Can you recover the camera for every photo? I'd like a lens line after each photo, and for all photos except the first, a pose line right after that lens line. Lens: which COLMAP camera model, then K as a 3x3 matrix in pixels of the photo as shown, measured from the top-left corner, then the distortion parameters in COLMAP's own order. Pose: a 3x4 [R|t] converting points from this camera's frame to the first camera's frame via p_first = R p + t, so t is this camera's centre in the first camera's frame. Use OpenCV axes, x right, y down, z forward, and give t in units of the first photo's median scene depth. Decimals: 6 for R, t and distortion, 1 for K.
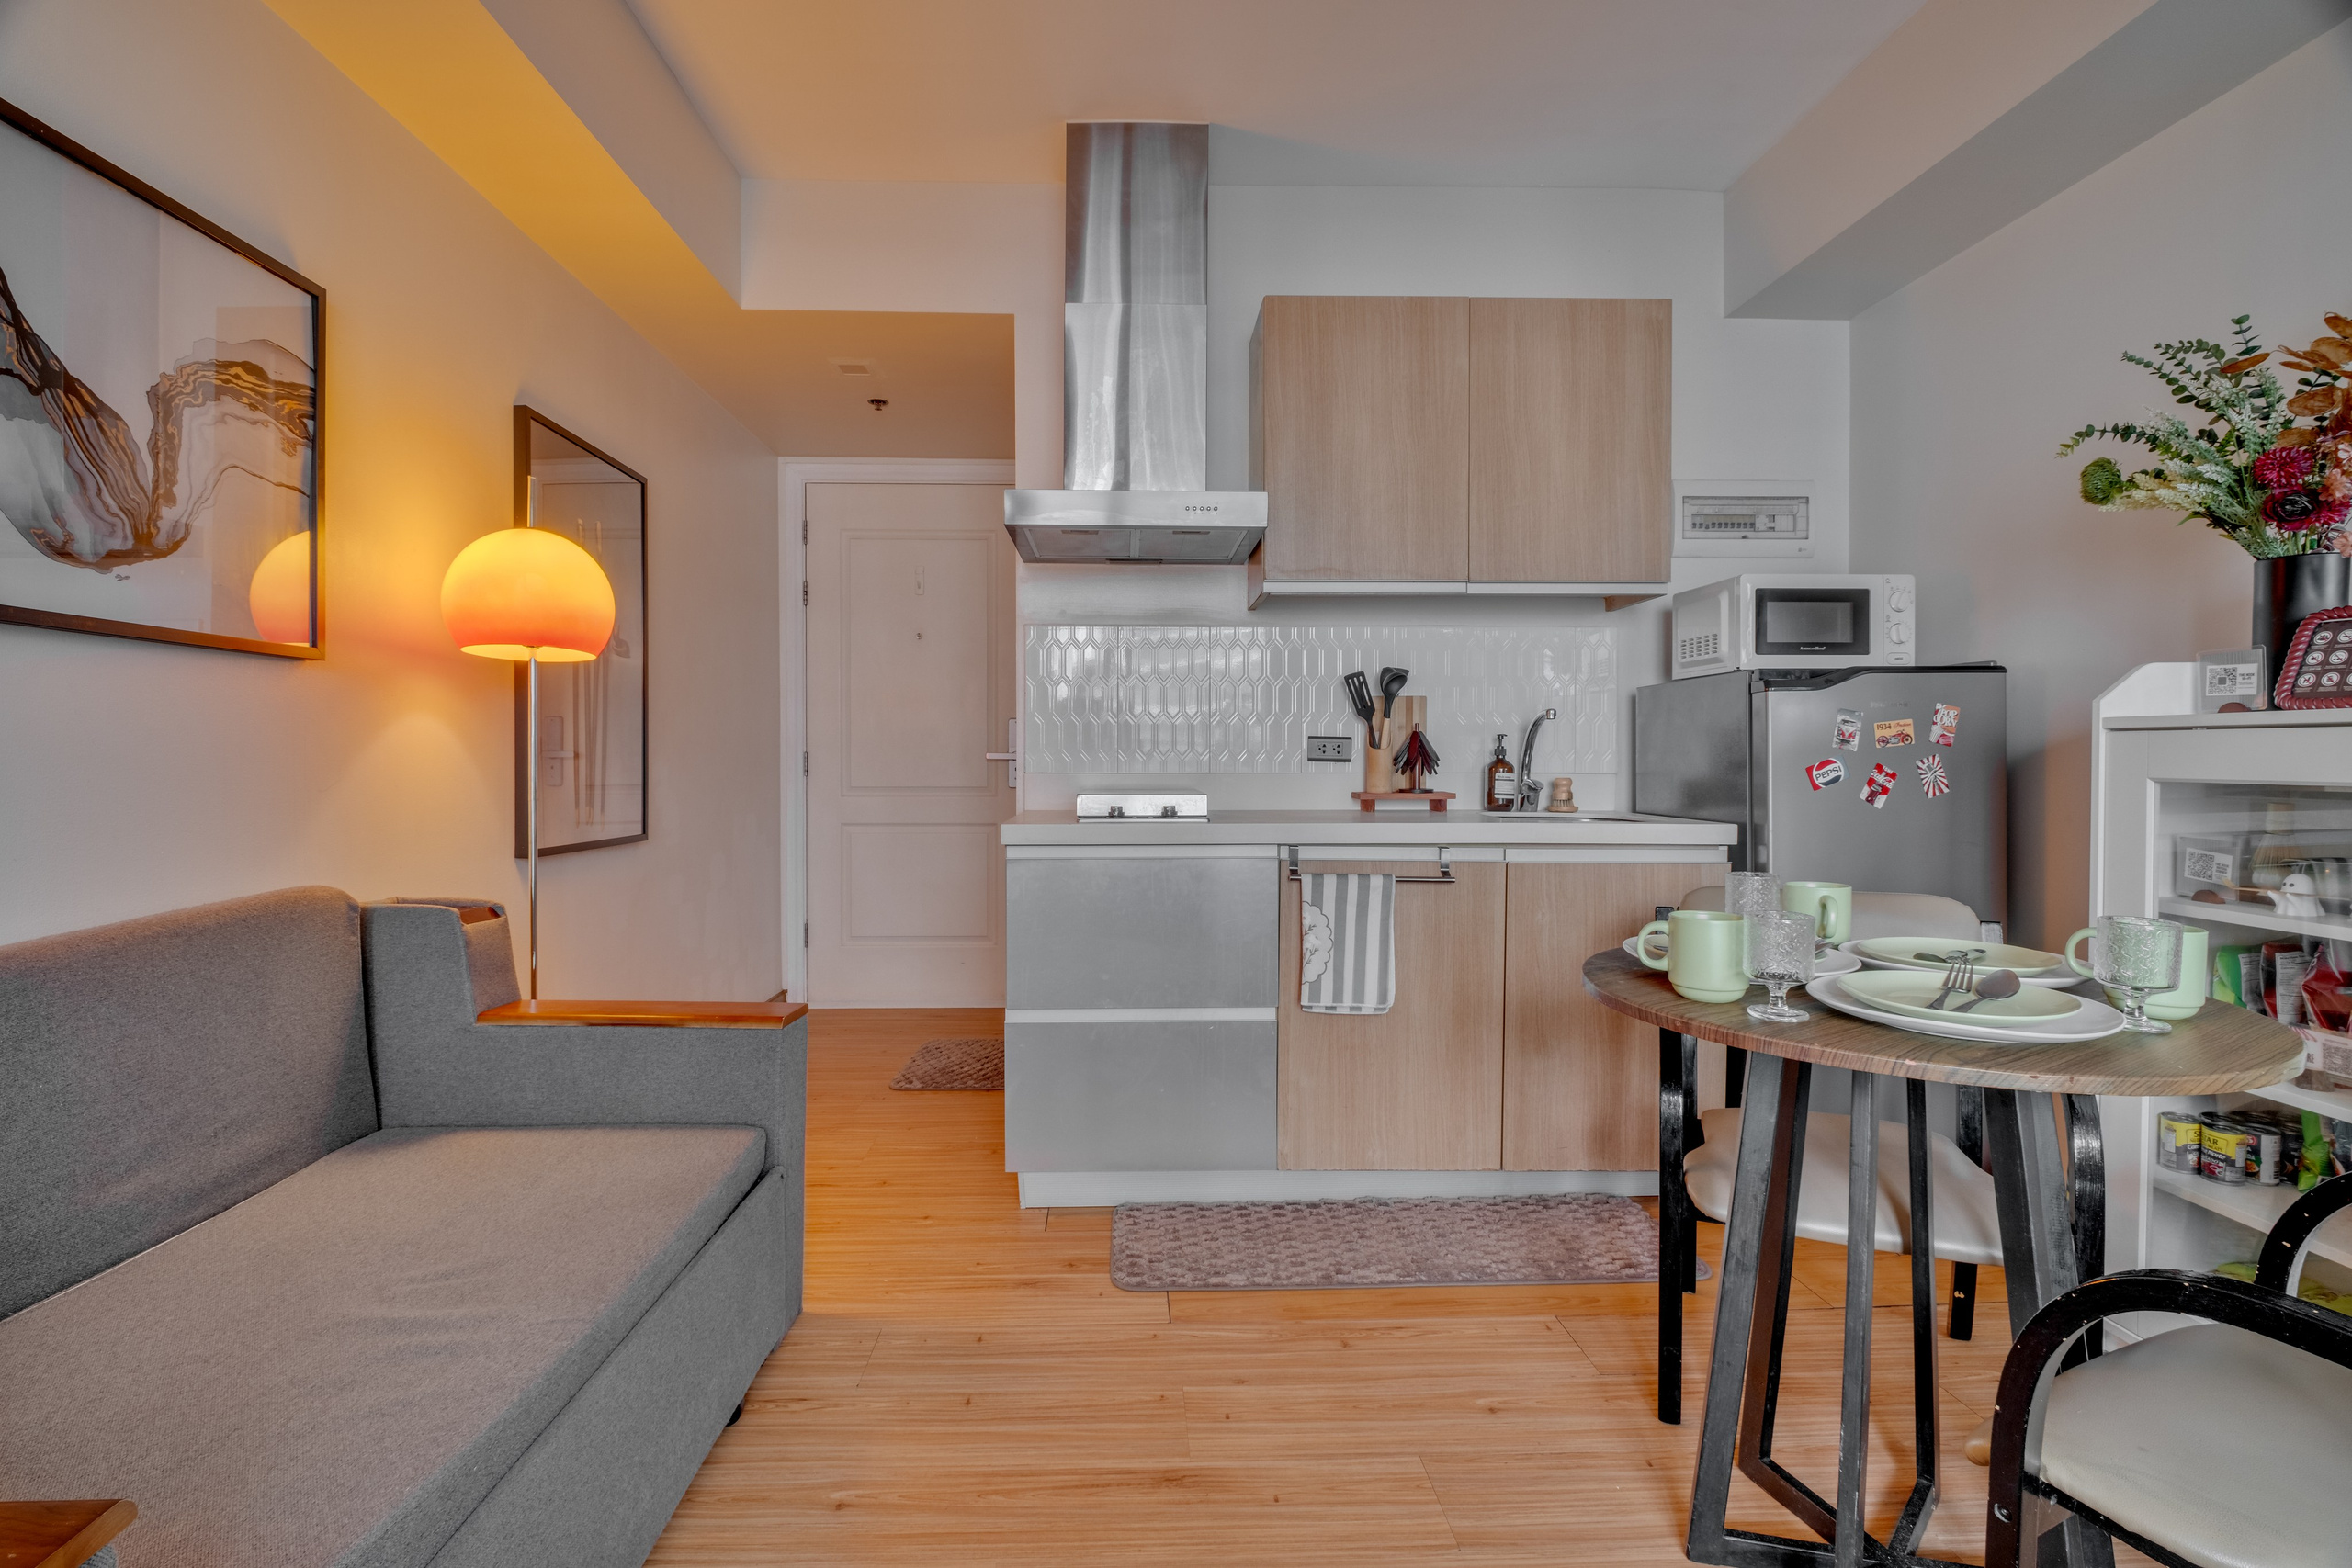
lens RADIAL K [[1076.5, 0, 1139.2], [0, 1076.5, 779.4], [0, 0, 1]] dist [-0.017146, -0.000672]
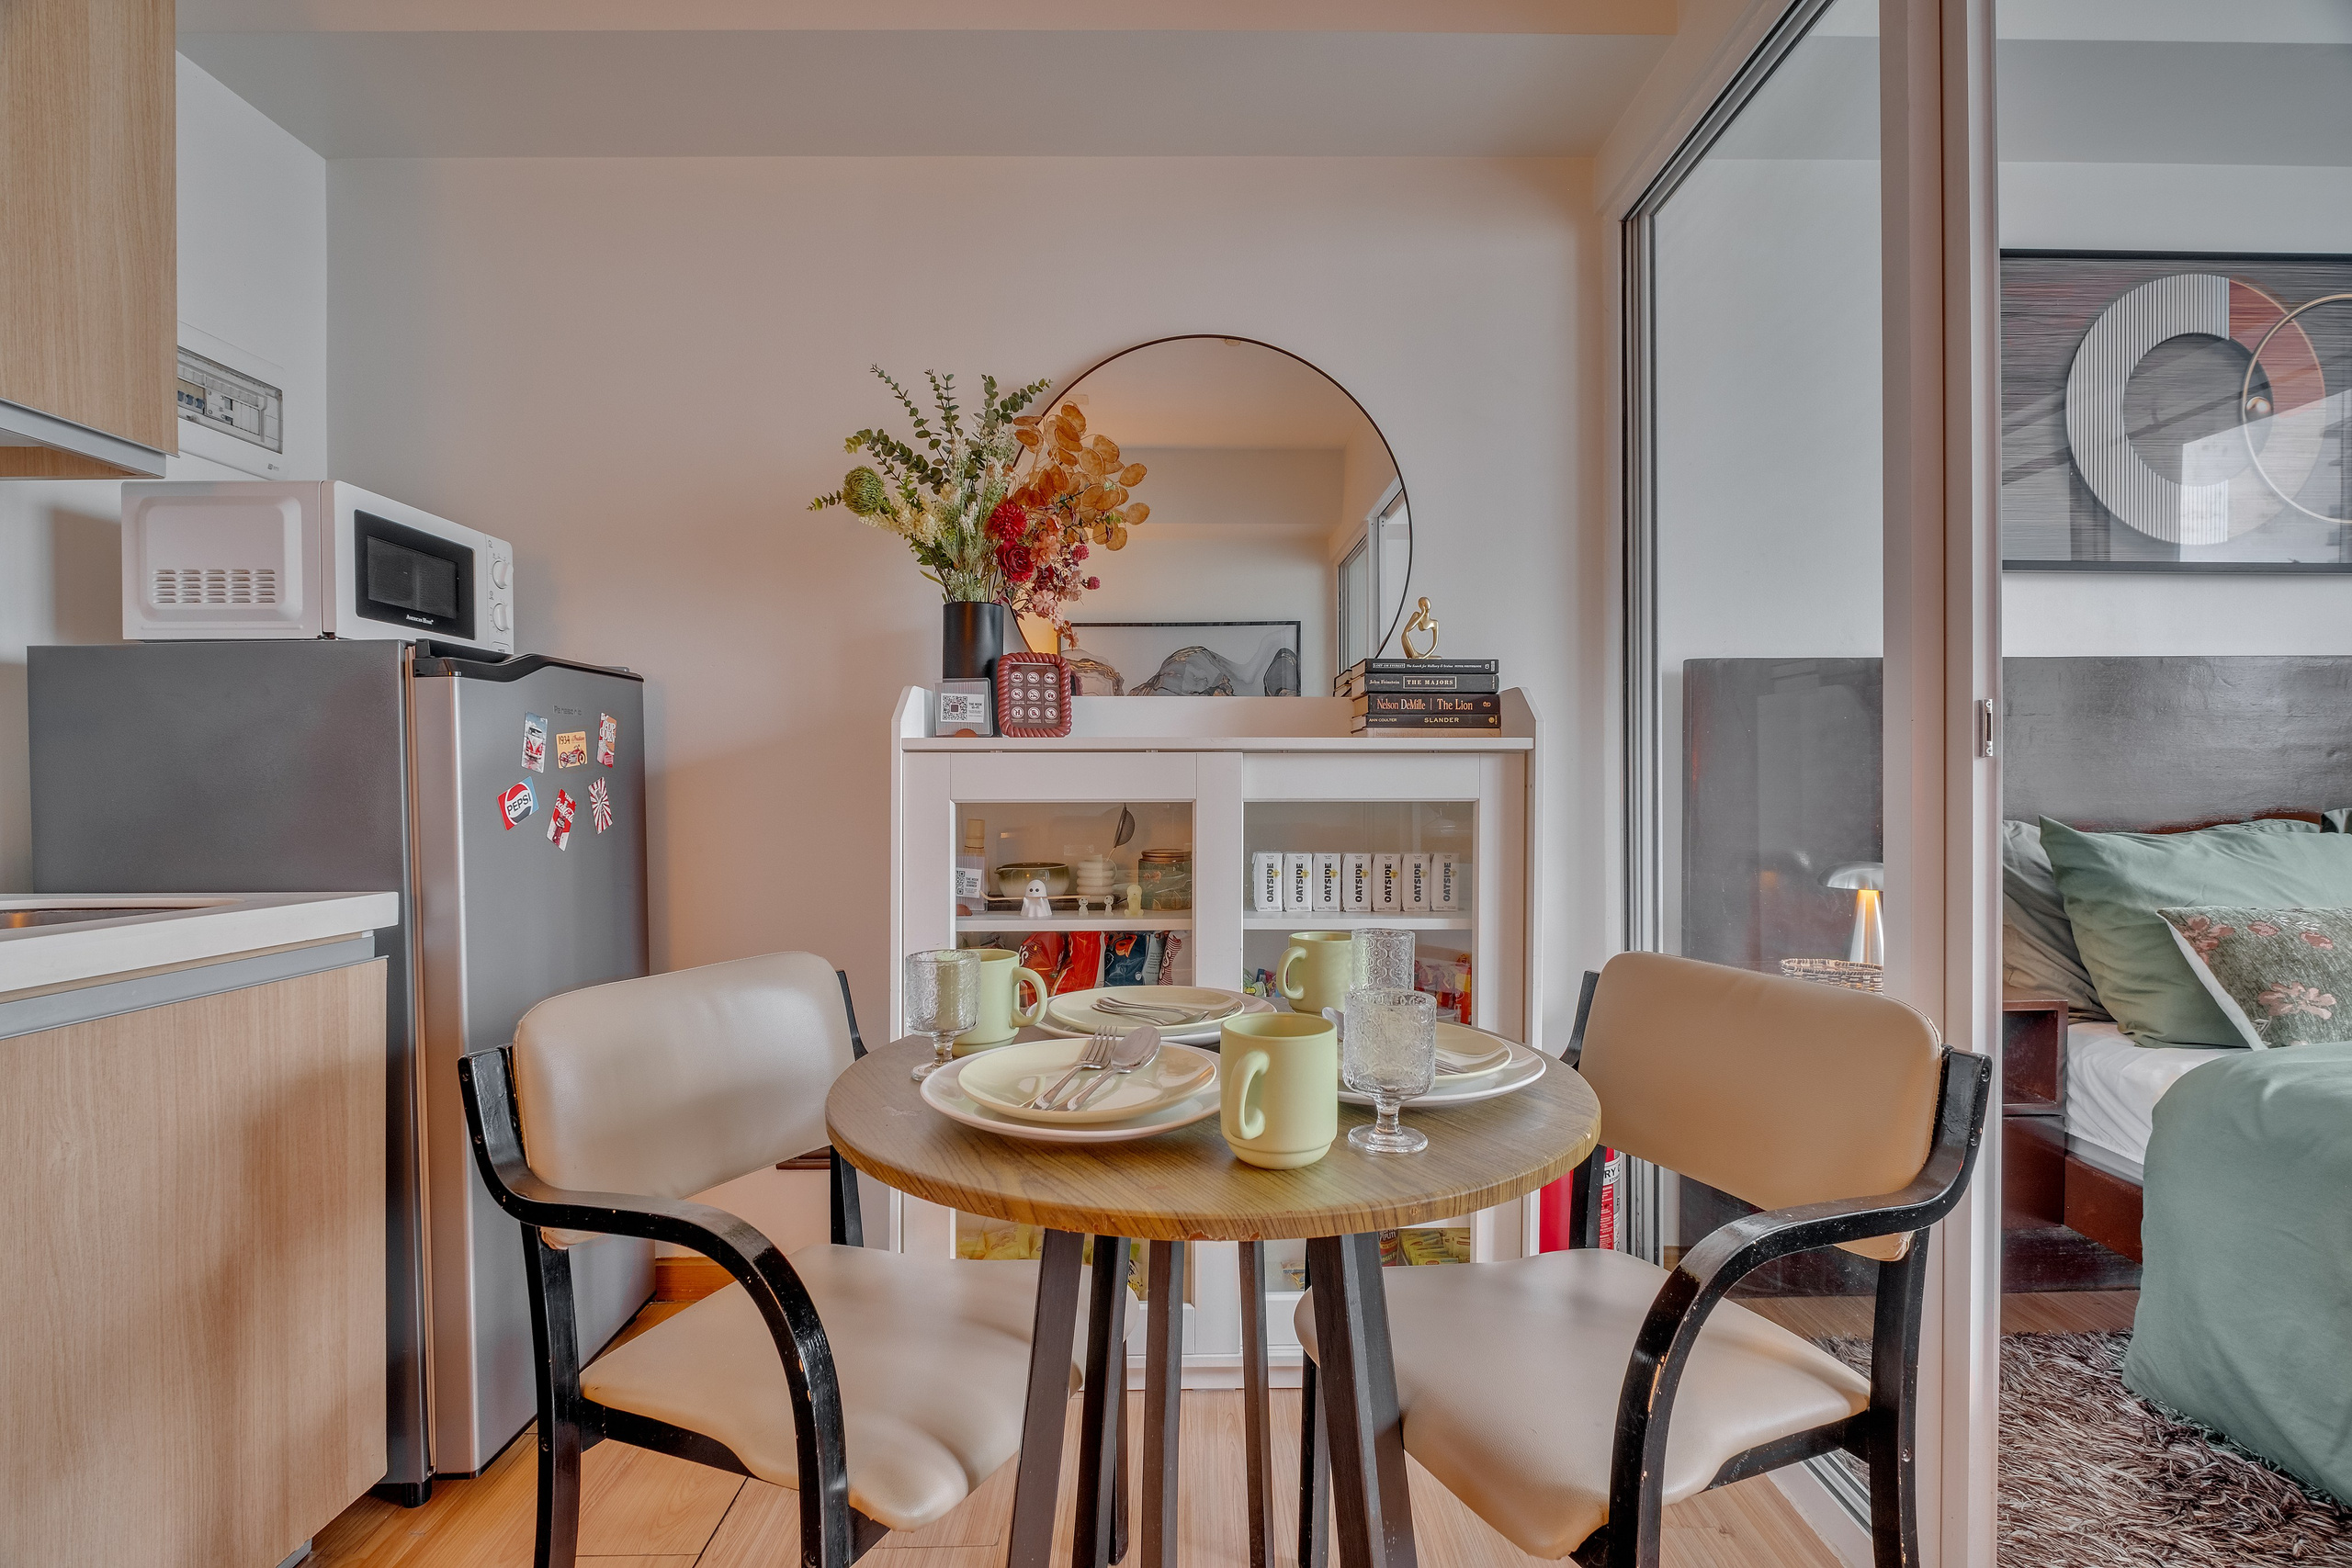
lens RADIAL K [[1070.8, 0, 1204.4], [0, 1070.8, 790.7], [0, 0, 1]] dist [-0.000851, -0.003585]
pose [[0.000349, -0.007506, 0.999972, -0.049564], [0.025819, 0.999639, 0.007495, -0.008599], [-0.999667, 0.025815, 0.000543, 0.583640]]
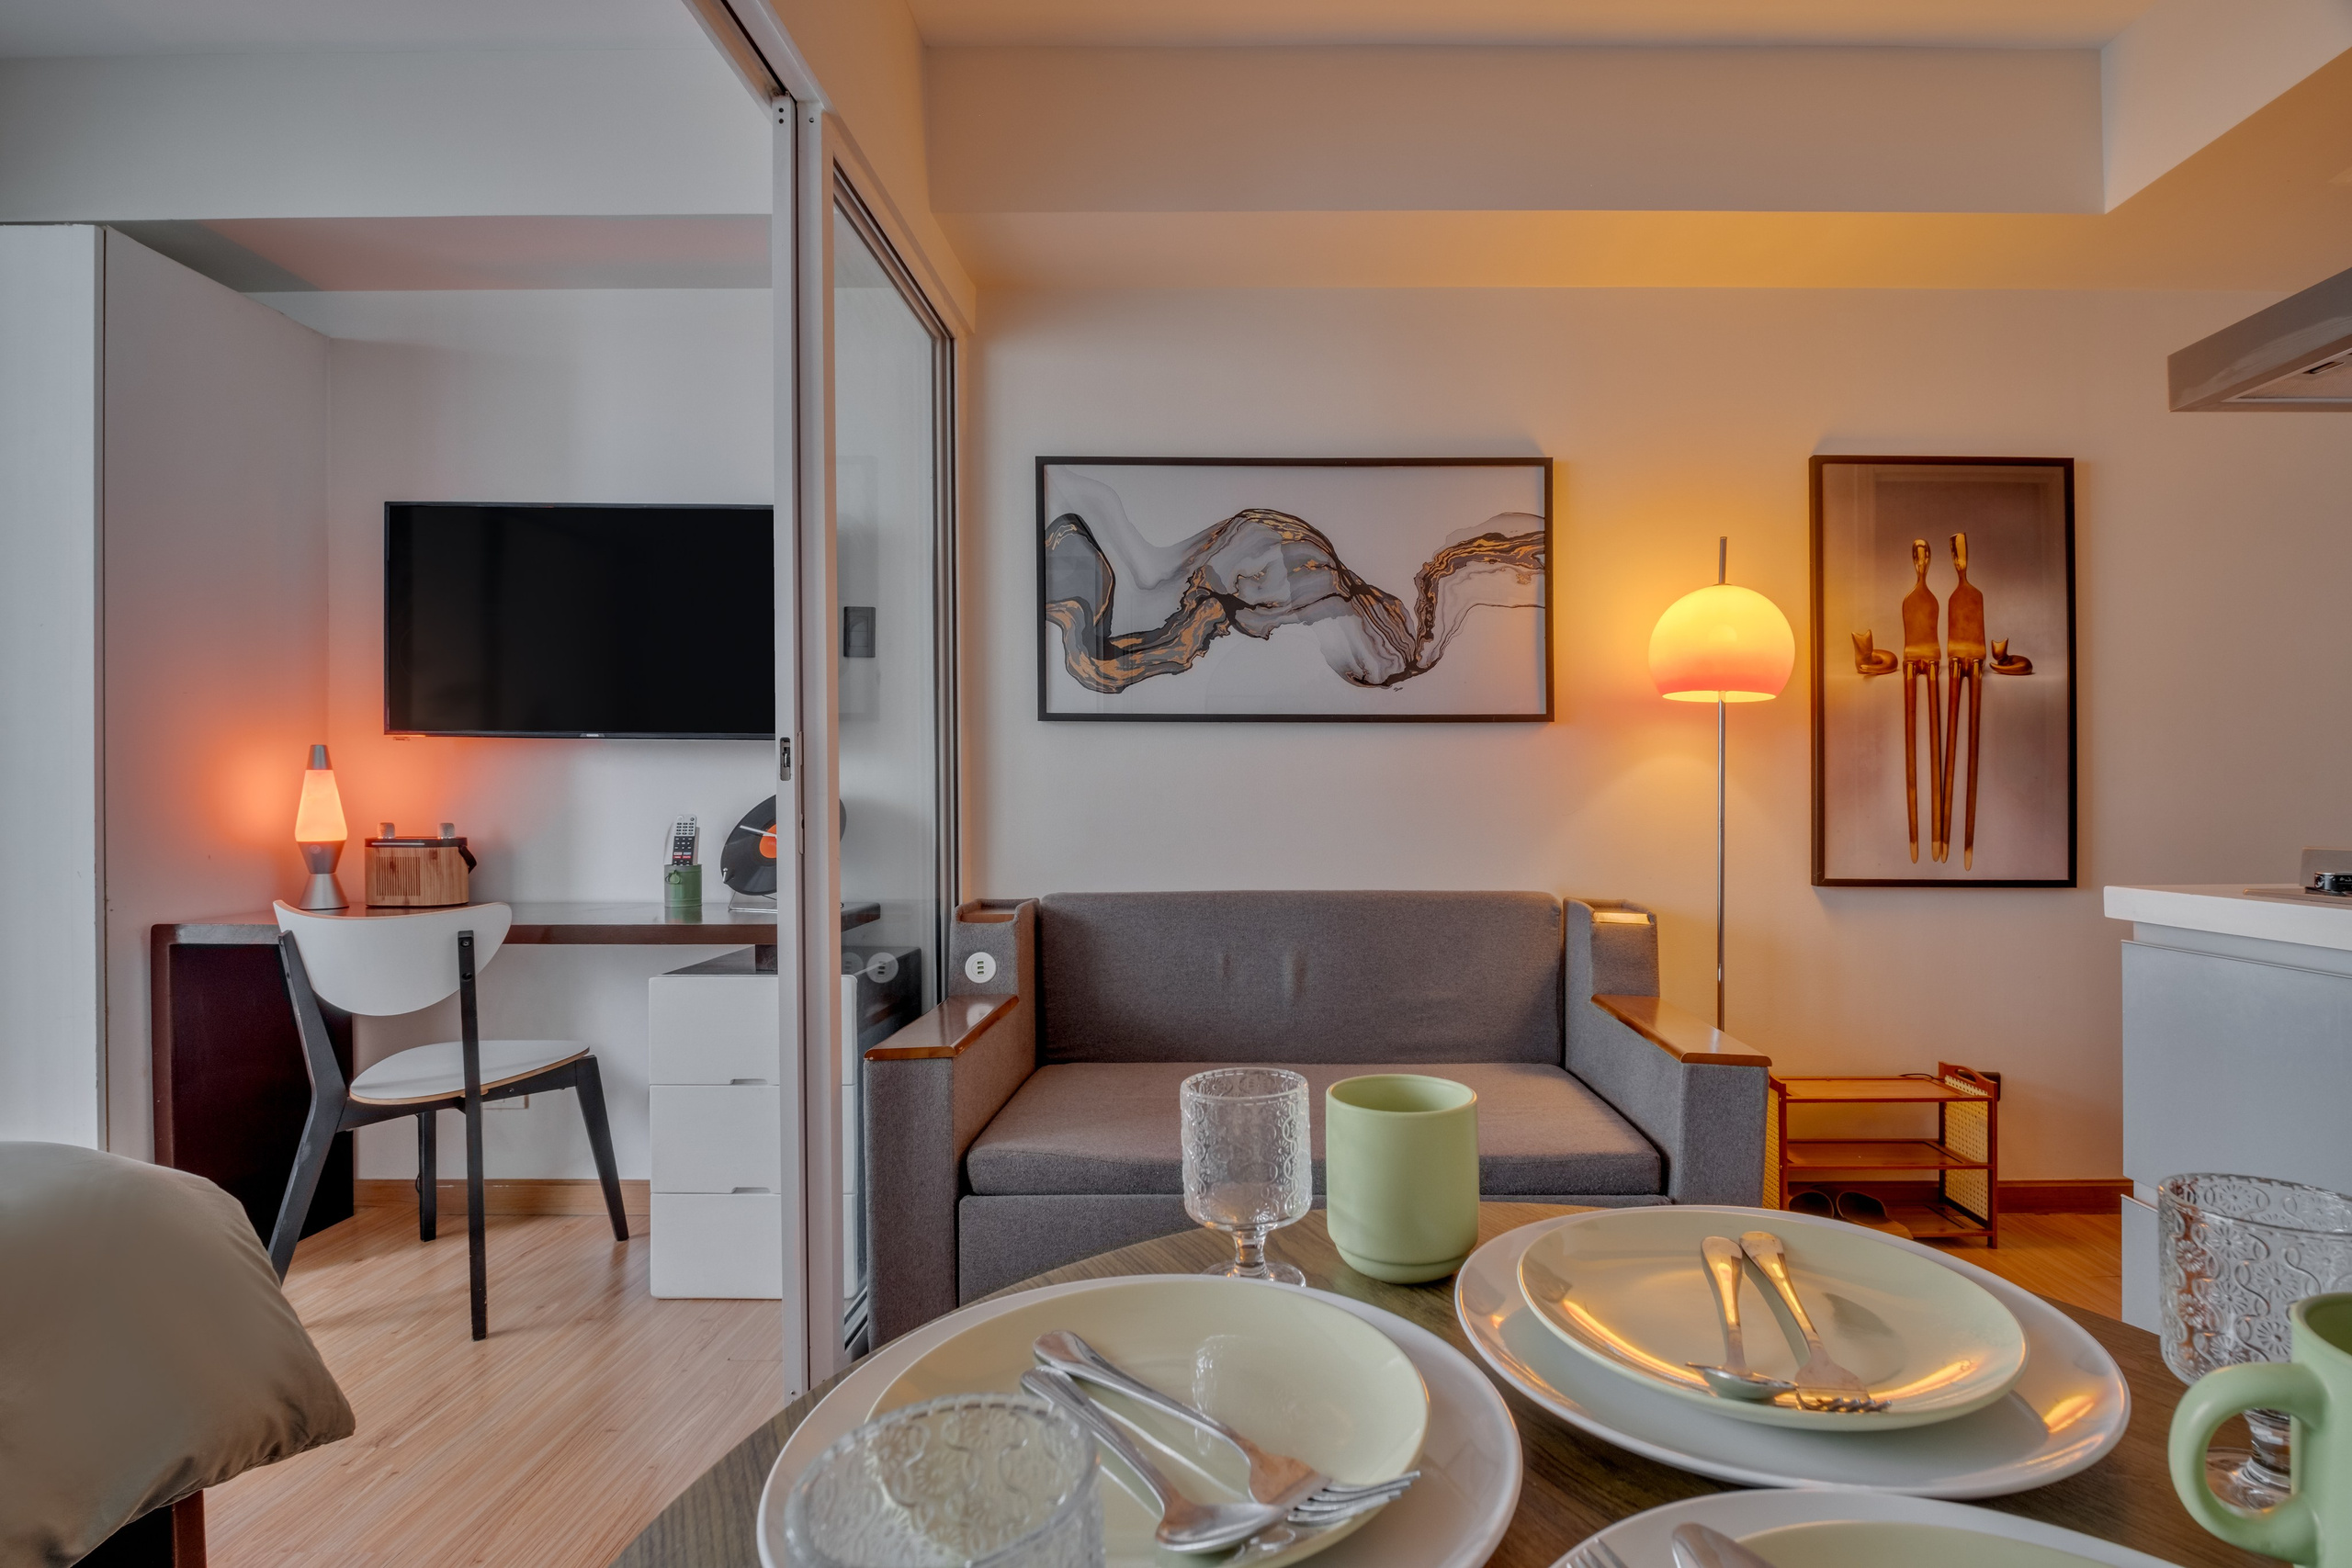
lens RADIAL K [[1085.3, 0, 1182.5], [0, 1085.3, 785.7], [0, 0, 1]] dist [0.000468, -0.008313]
pose [[-0.020226, -0.010310, -0.999742, 0.557136], [-0.017112, 0.999804, -0.009964, -0.003399], [0.999649, 0.016906, -0.020398, 0.447215]]
